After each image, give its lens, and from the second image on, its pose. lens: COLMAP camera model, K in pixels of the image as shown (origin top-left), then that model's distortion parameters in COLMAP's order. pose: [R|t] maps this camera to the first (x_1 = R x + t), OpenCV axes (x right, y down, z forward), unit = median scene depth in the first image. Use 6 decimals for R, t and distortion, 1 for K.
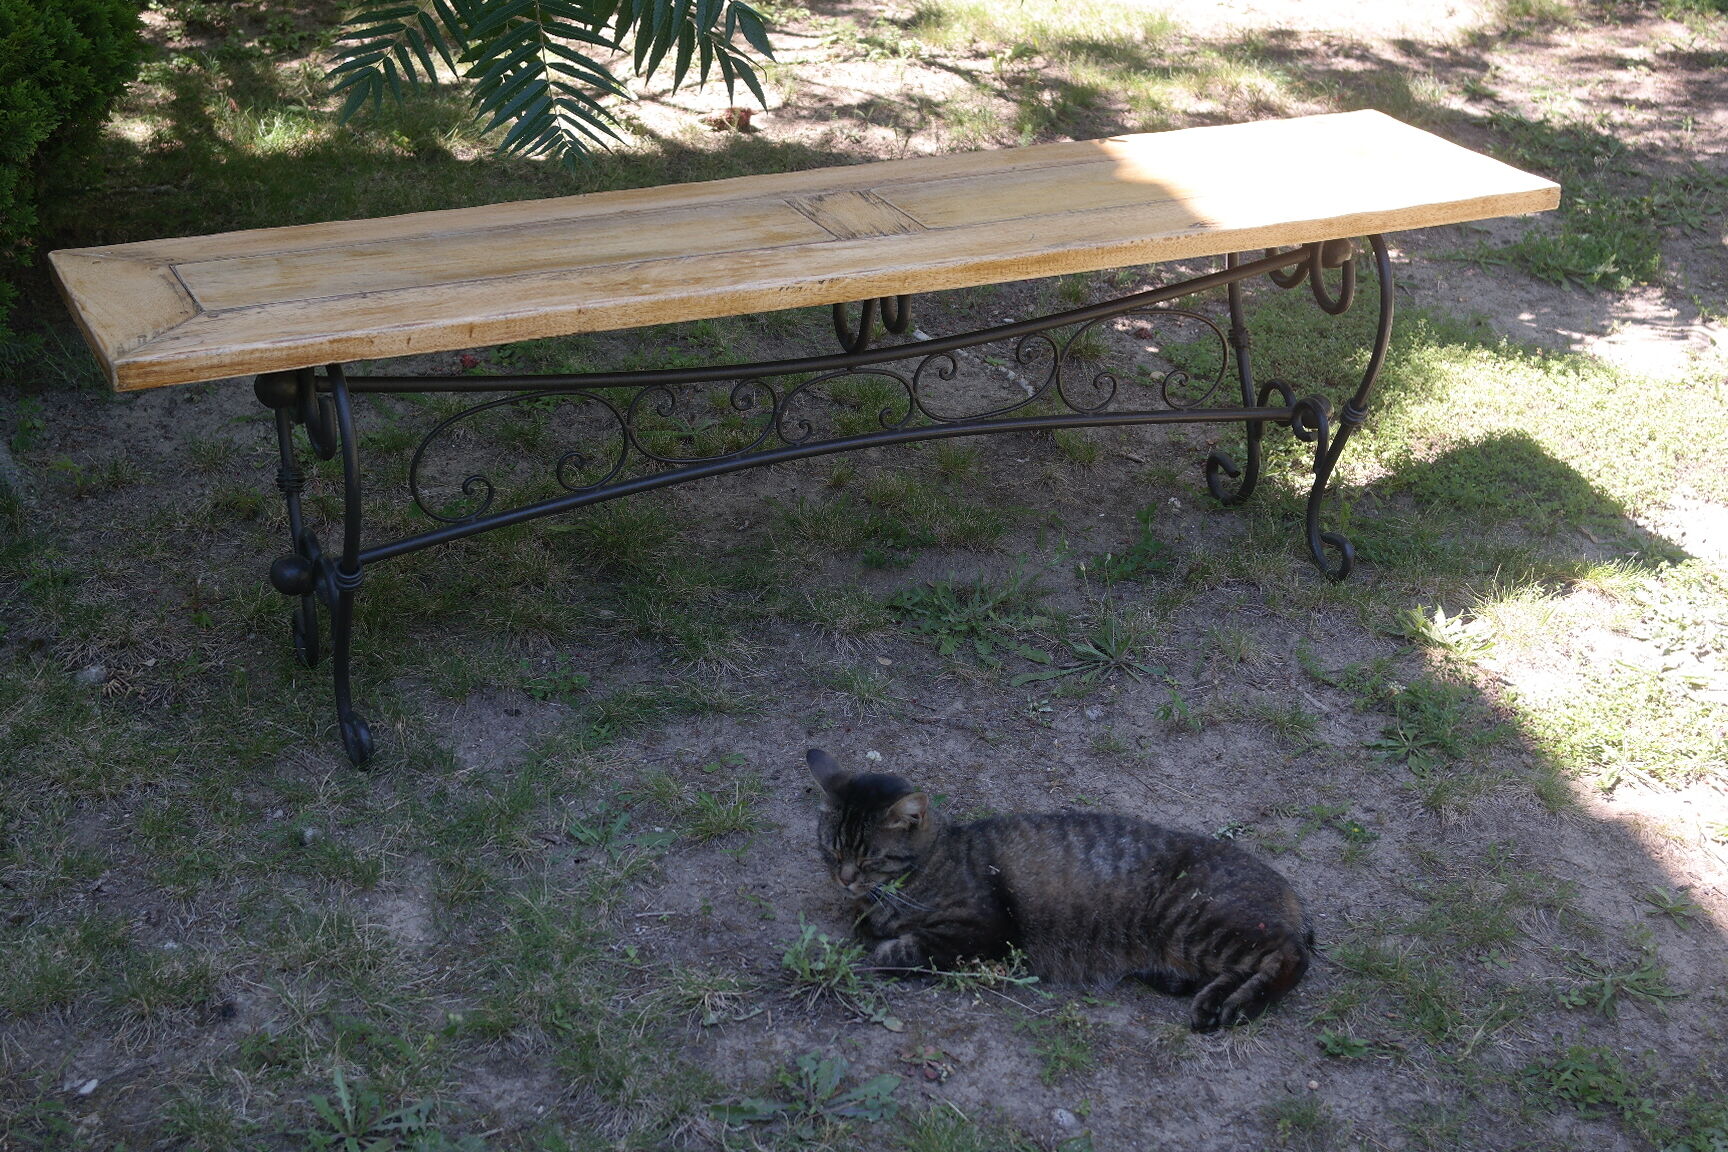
lens RADIAL K [[2457.3, 0, 860.1], [0, 2457.3, 580.4], [0, 0, 1]] dist [0.000760, 0.000000]
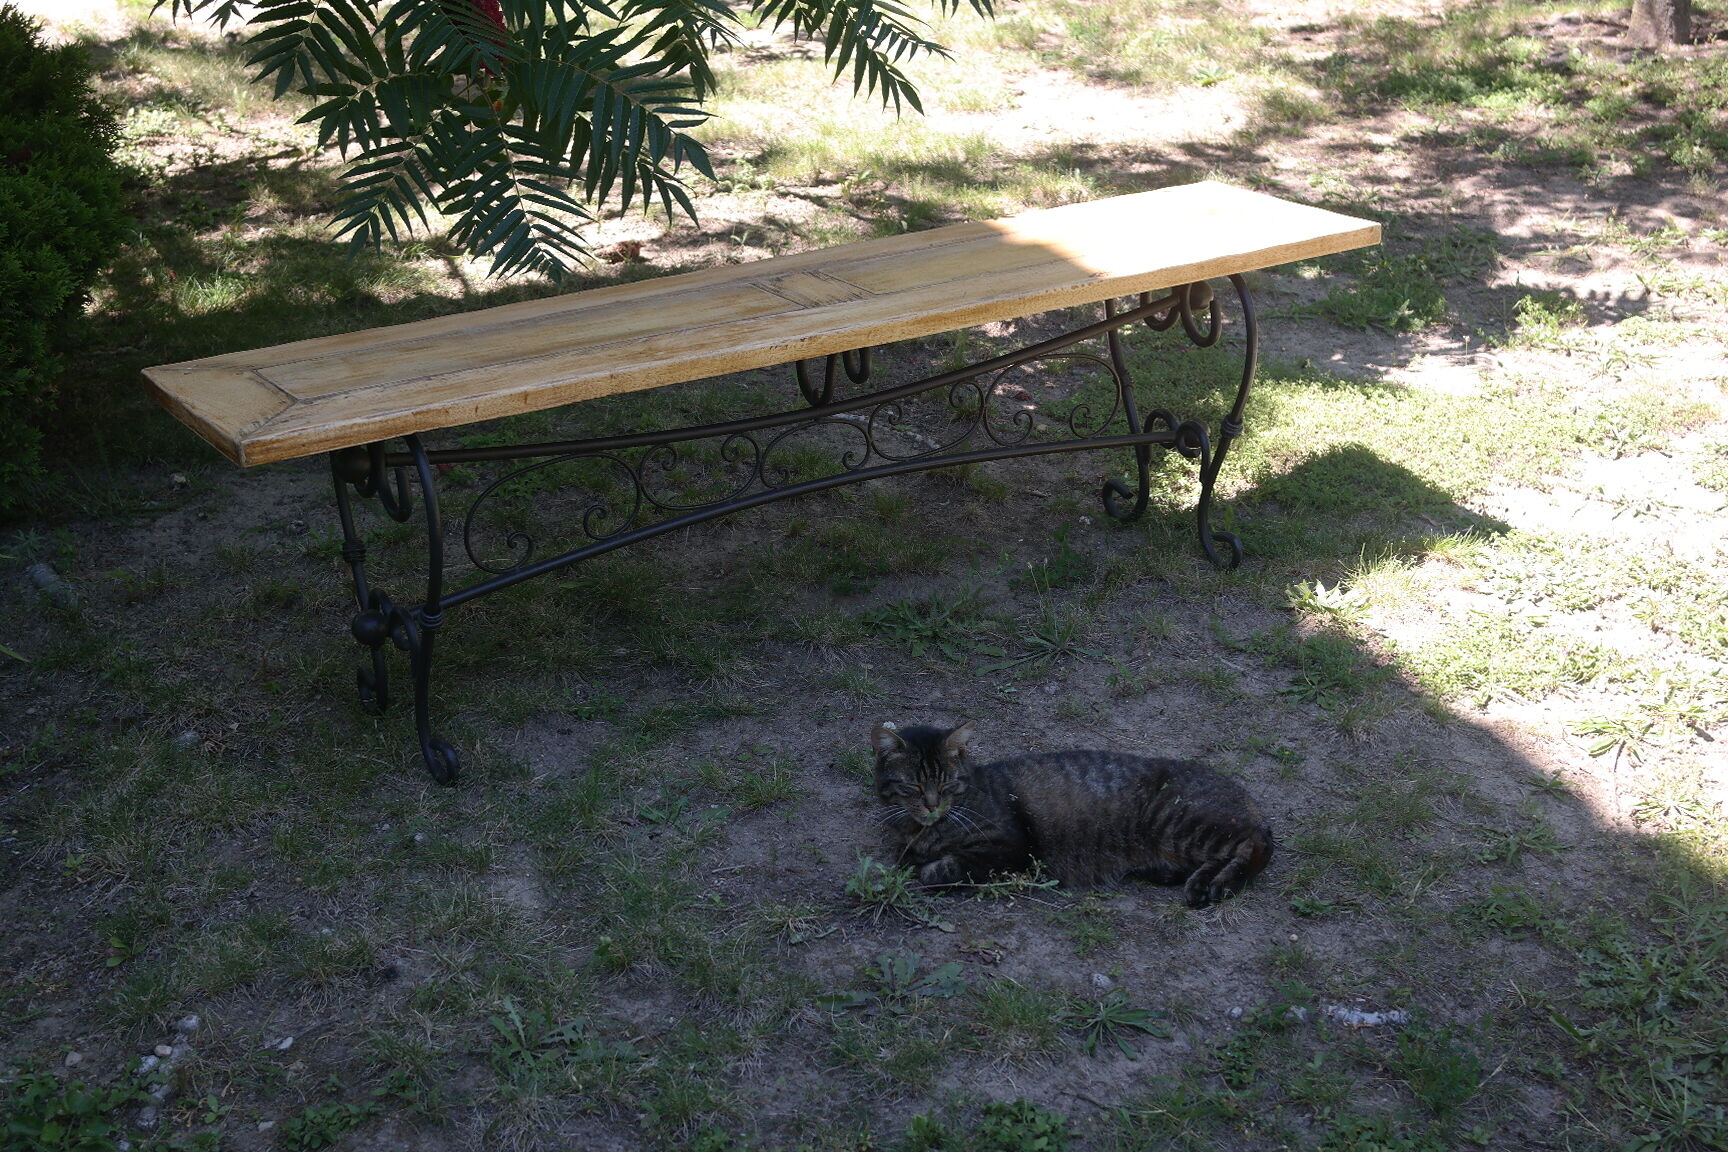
lens RADIAL K [[2384.2, 0, 864.5], [0, 2384.2, 569.8], [0, 0, 1]] dist [0.000701, 0.000000]
pose [[0.991711, -0.090907, 0.090802, -0.098728], [0.096809, 0.993316, -0.062853, 0.064089], [-0.084482, 0.071123, 0.993883, -0.146006]]
